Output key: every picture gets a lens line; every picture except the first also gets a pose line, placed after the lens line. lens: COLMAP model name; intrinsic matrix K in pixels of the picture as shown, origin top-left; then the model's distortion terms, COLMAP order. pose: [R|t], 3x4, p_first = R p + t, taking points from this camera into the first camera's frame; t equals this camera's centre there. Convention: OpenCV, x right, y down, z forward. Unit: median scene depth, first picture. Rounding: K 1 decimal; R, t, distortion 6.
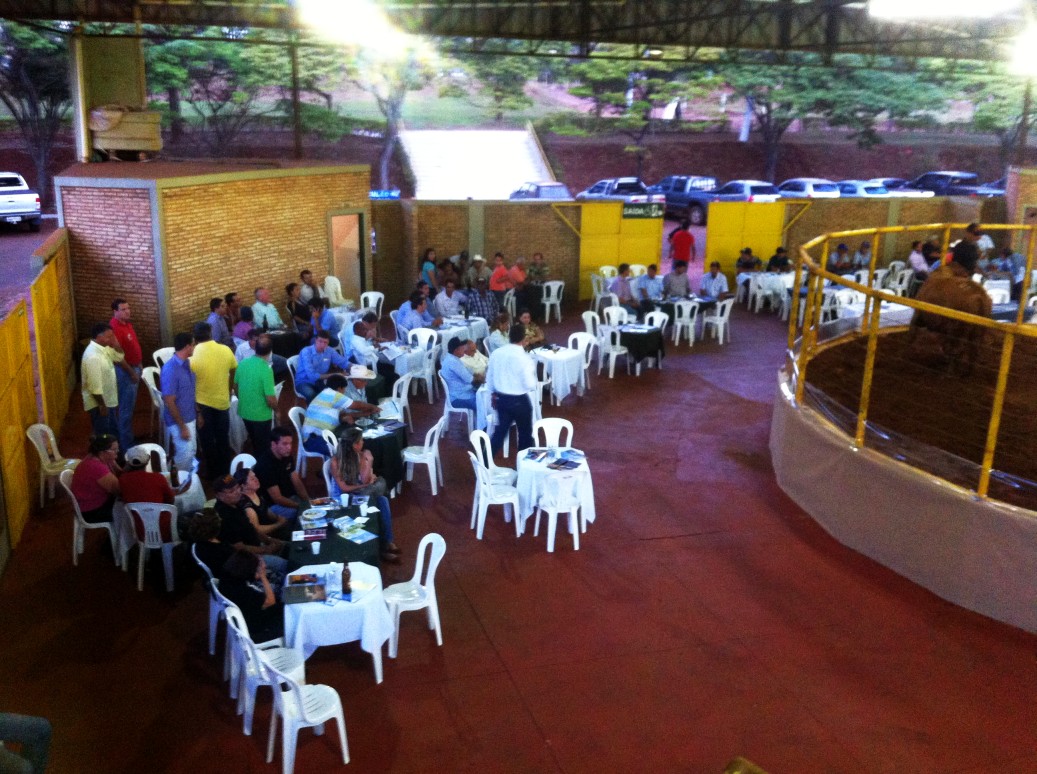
lens RADIAL K [[991.1, 0, 543.1], [0, 991.1, 390.1], [0, 0, 1]] dist [0.094199, -0.314634]
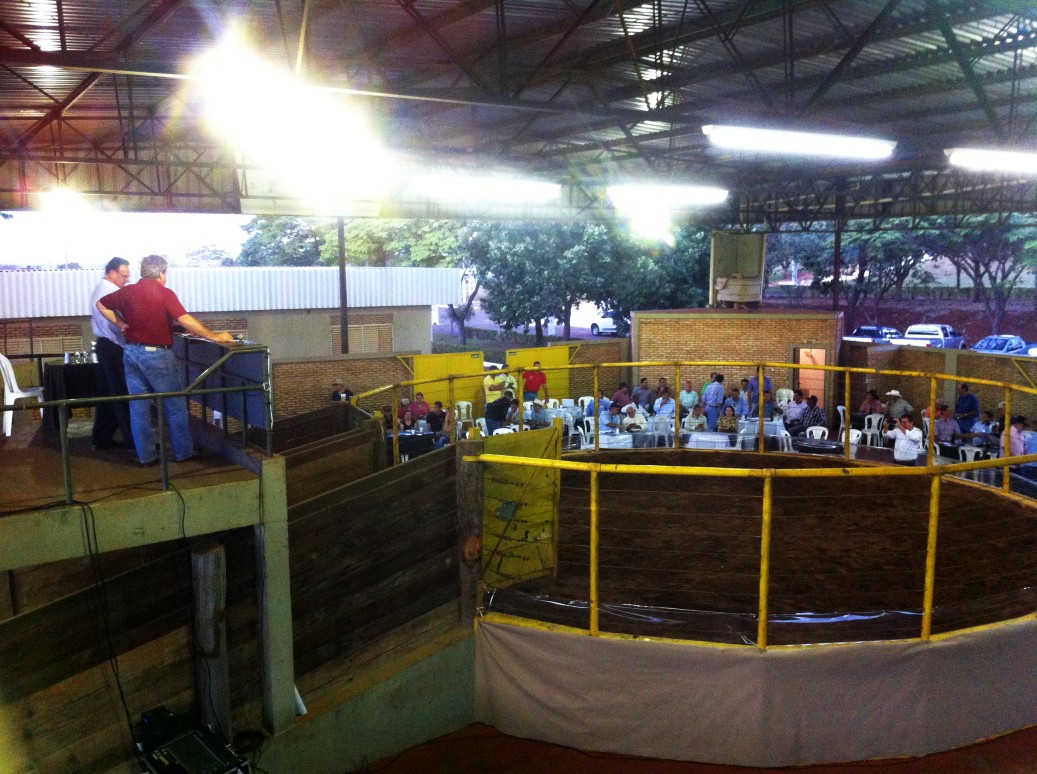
lens RADIAL K [[991.1, 0, 543.1], [0, 991.1, 390.1], [0, 0, 1]] dist [0.094199, -0.314634]
pose [[0.248929, 0.093916, -0.963958, 1.096365], [-0.260521, 0.965098, 0.026751, -0.063277], [0.932826, 0.244472, 0.264707, 0.313576]]
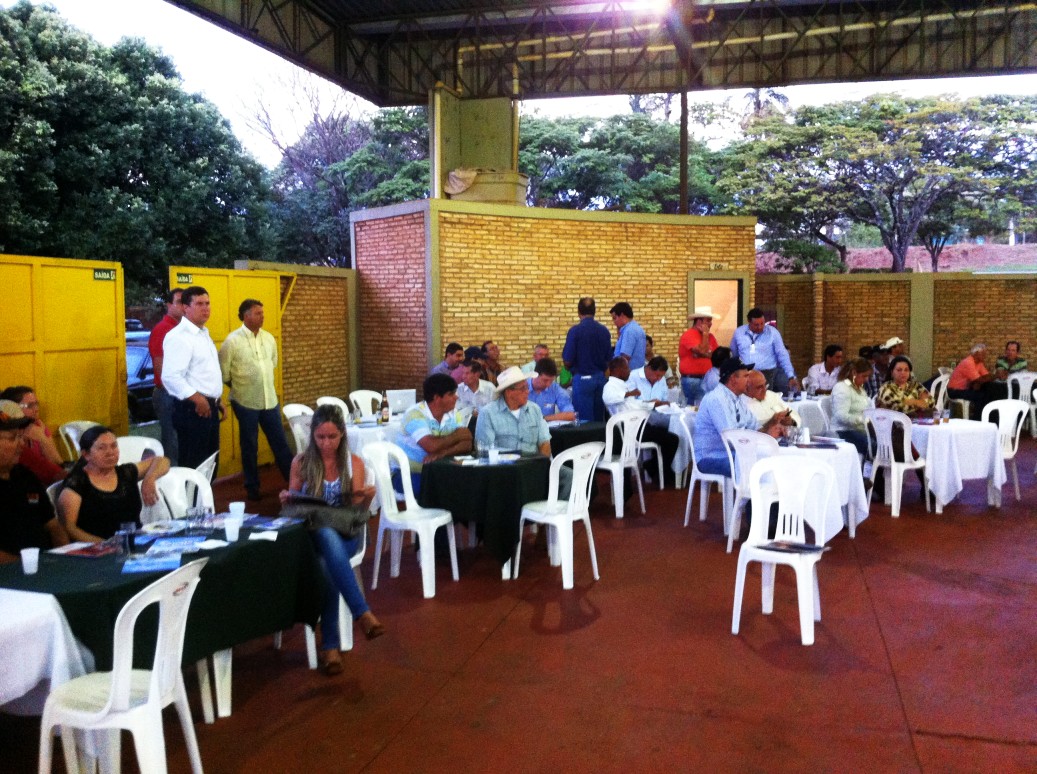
lens RADIAL K [[991.1, 0, 543.1], [0, 991.1, 390.1], [0, 0, 1]] dist [0.094199, -0.314634]
pose [[0.846005, 0.010297, -0.533076, 0.101763], [-0.121218, 0.977346, -0.173497, 0.058745], [0.519213, 0.211398, 0.828087, 0.326965]]
